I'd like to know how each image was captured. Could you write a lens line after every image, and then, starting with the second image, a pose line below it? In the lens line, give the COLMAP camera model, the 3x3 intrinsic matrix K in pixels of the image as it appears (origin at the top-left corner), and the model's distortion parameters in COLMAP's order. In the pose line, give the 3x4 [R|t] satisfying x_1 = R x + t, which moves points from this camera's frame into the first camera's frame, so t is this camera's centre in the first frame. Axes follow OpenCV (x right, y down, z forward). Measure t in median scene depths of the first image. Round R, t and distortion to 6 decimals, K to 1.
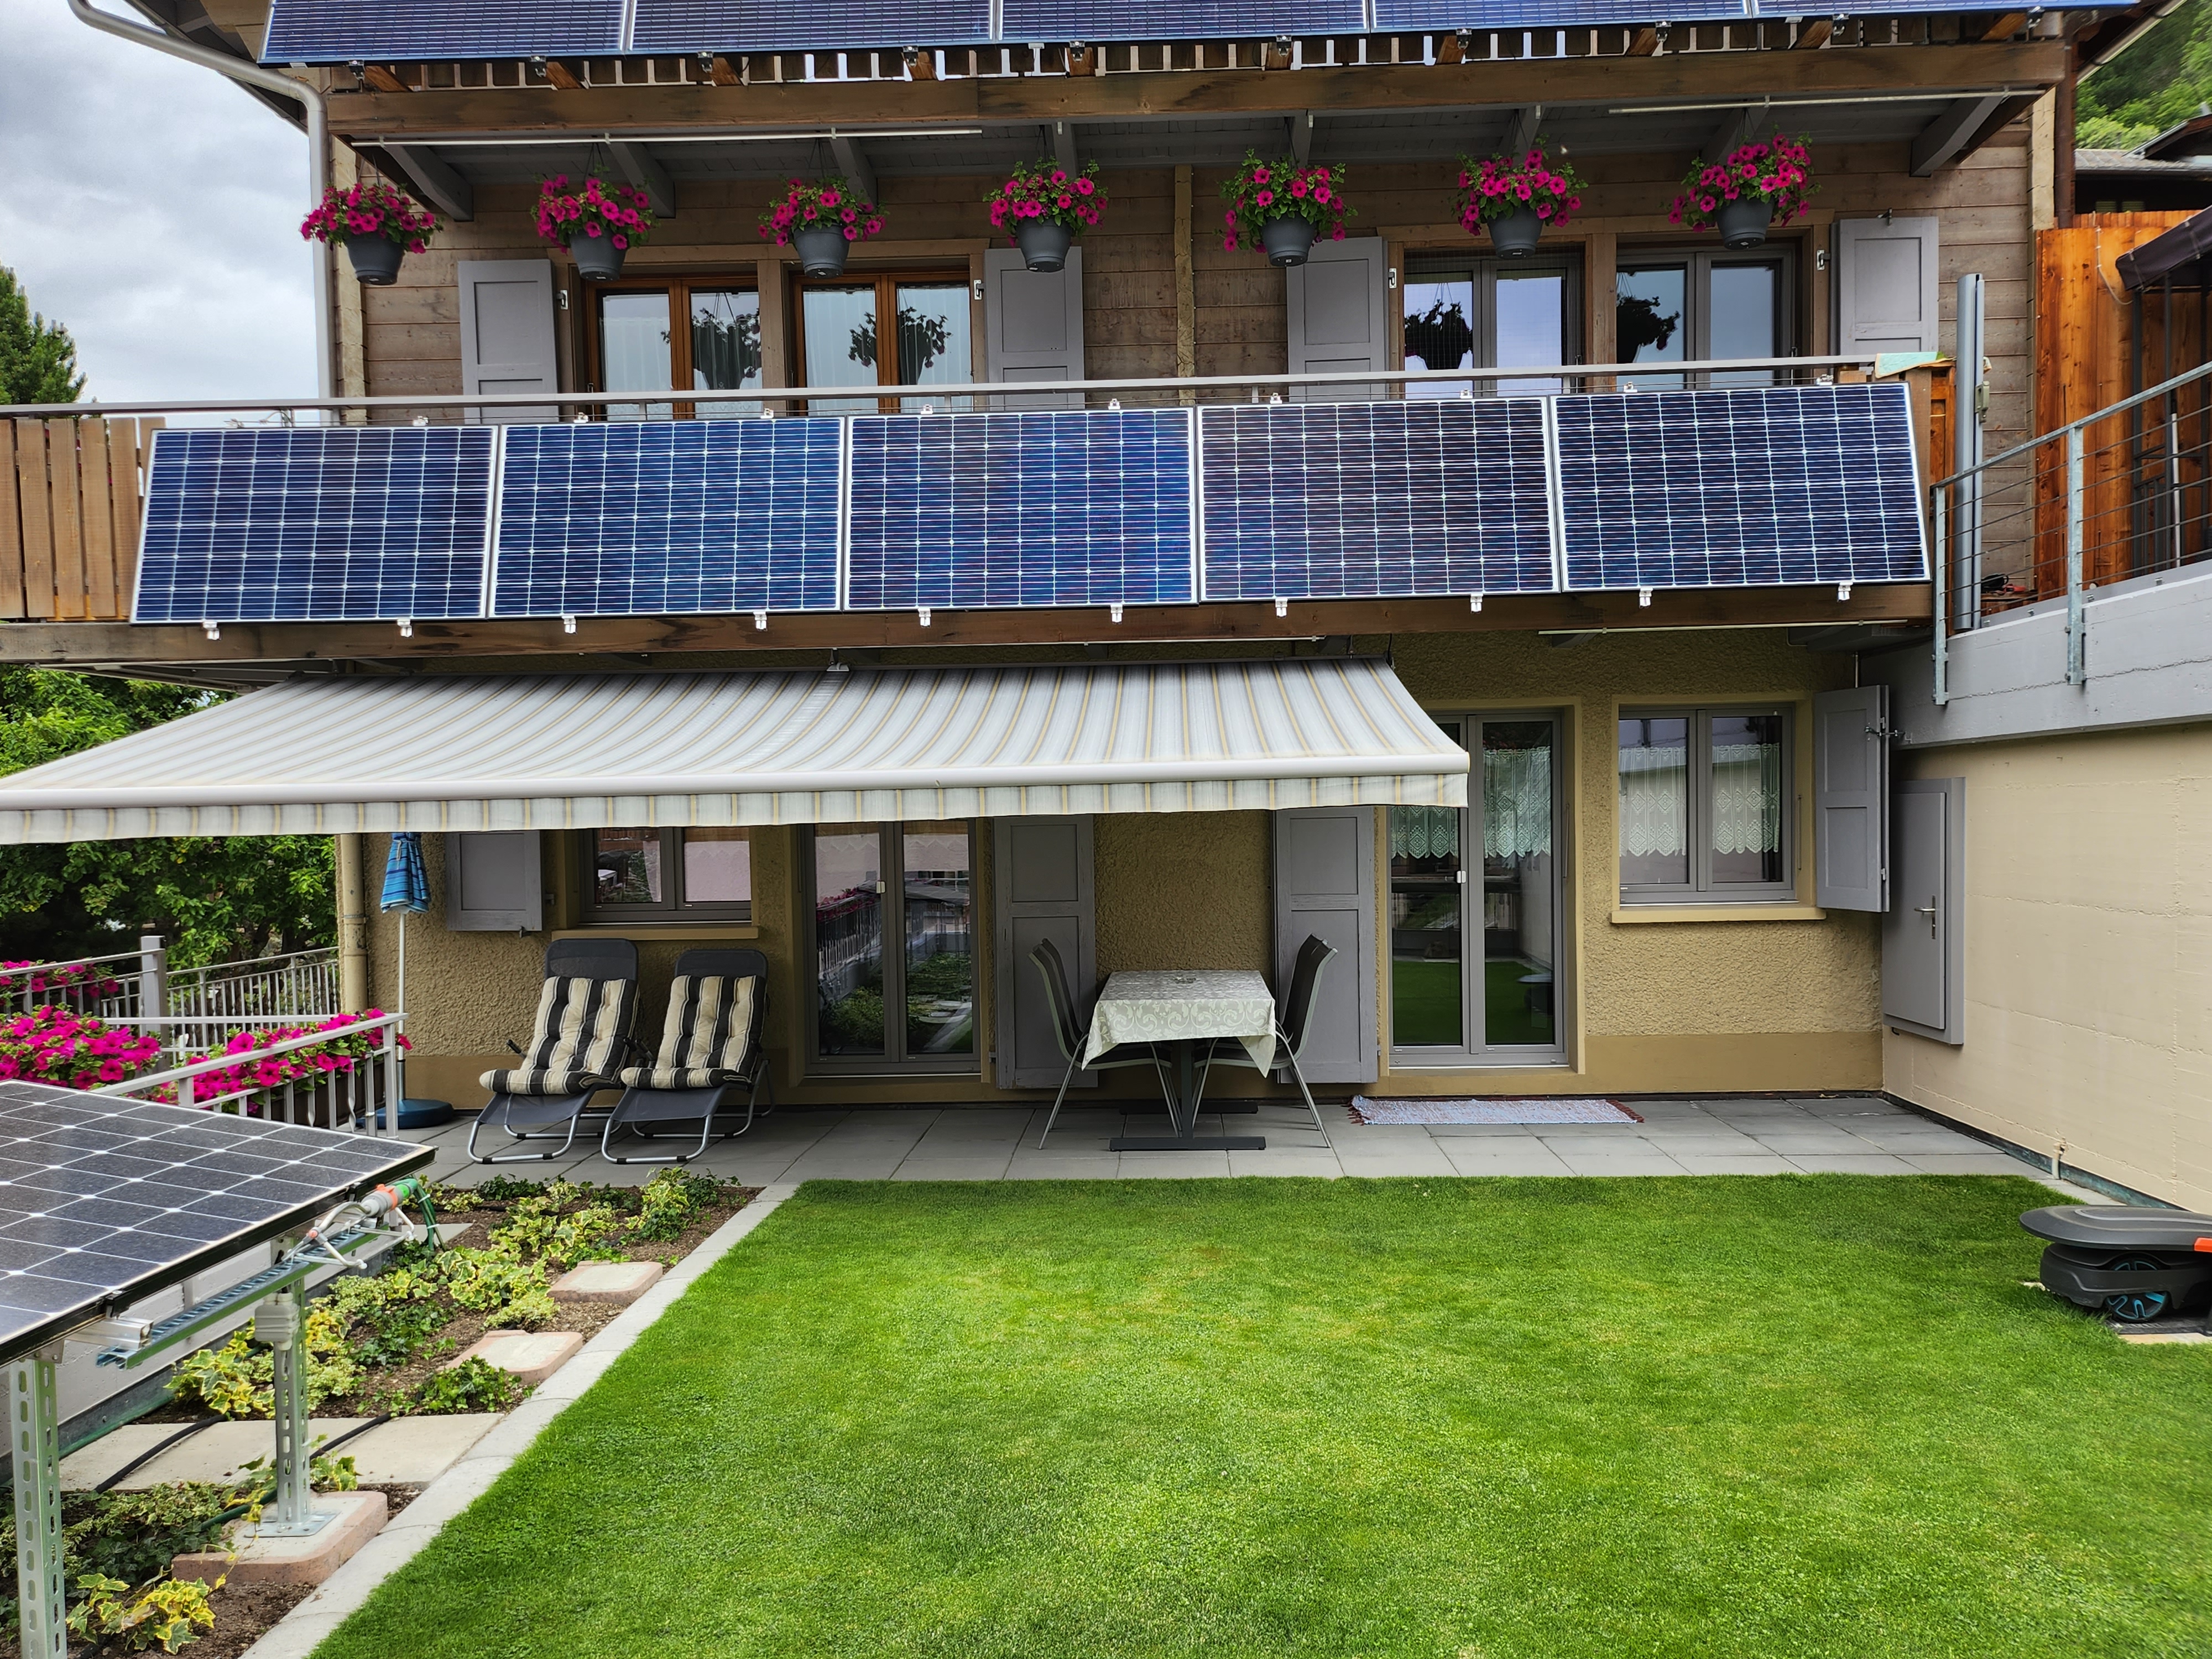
lens RADIAL K [[1549.0, 0, 1200.6], [0, 1549.0, 870.3], [0, 0, 1]] dist [0.055309, -0.041909]
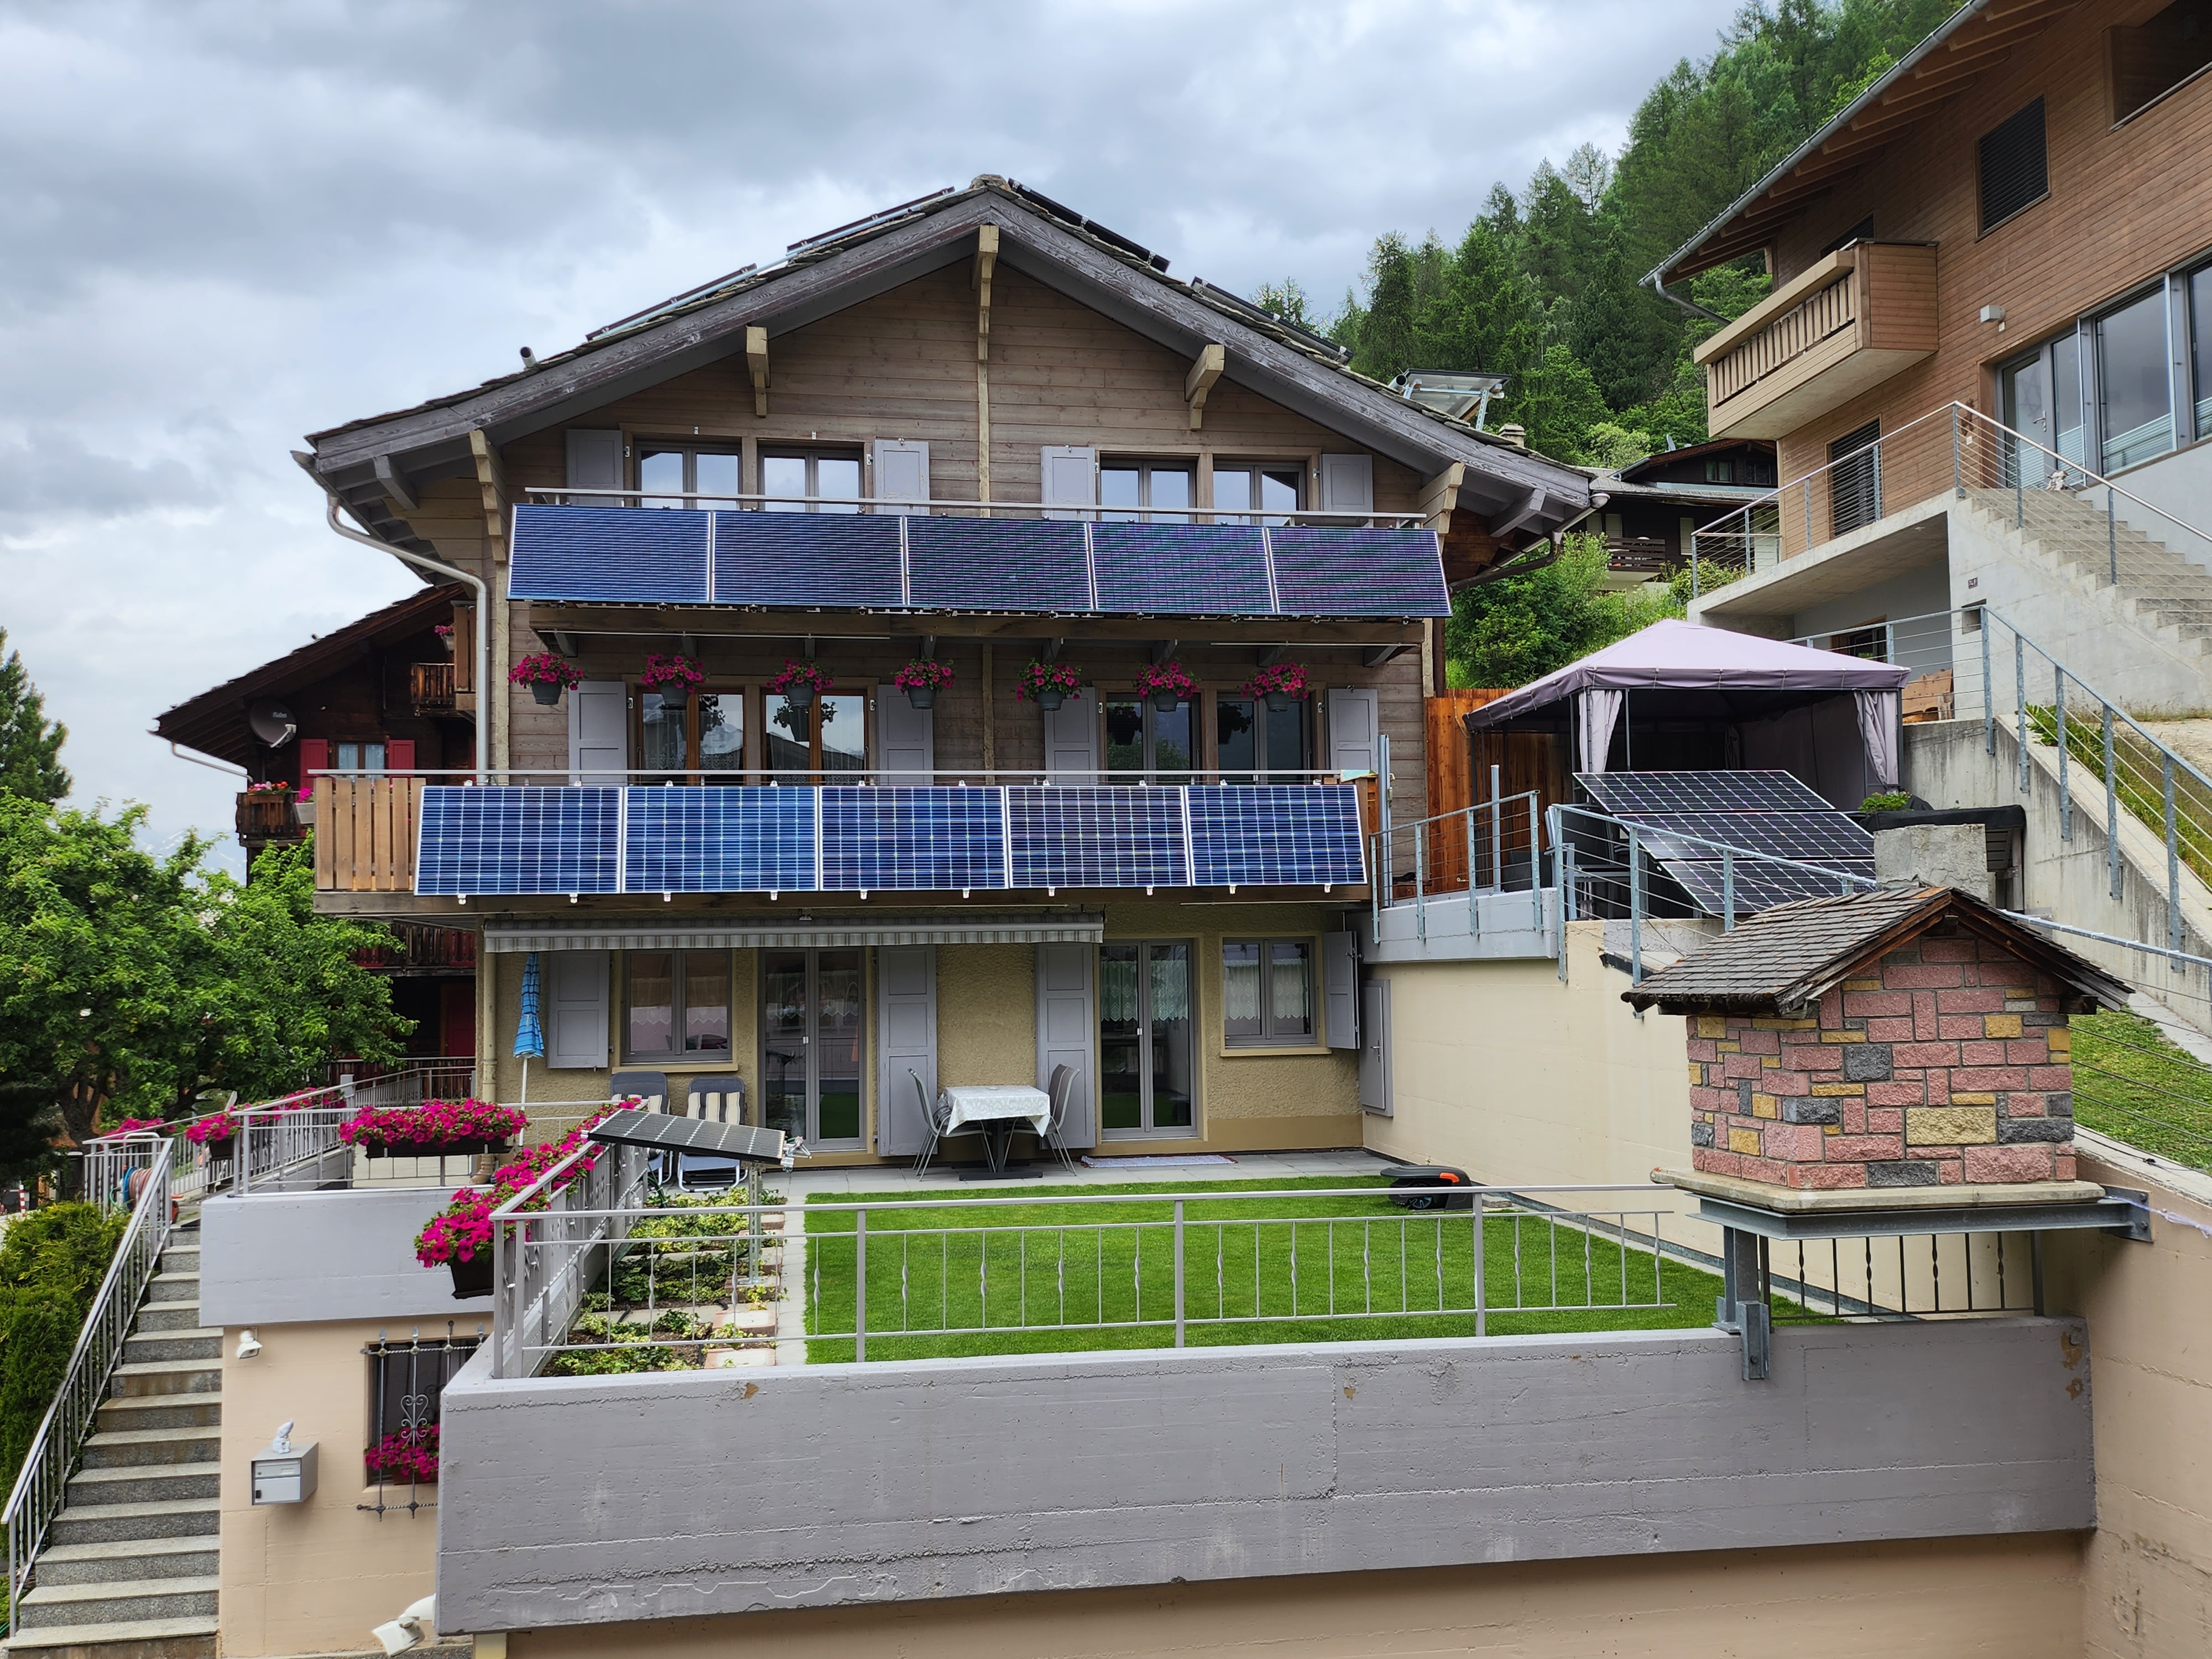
lens RADIAL K [[1752.7, 0, 1098.4], [0, 1752.7, 862.0], [0, 0, 1]] dist [0.102198, -0.140299]
pose [[0.984871, 0.011687, 0.172896, -0.253717], [0.005428, 0.995153, -0.098186, 0.008656], [-0.173206, 0.097639, 0.980034, -1.093809]]
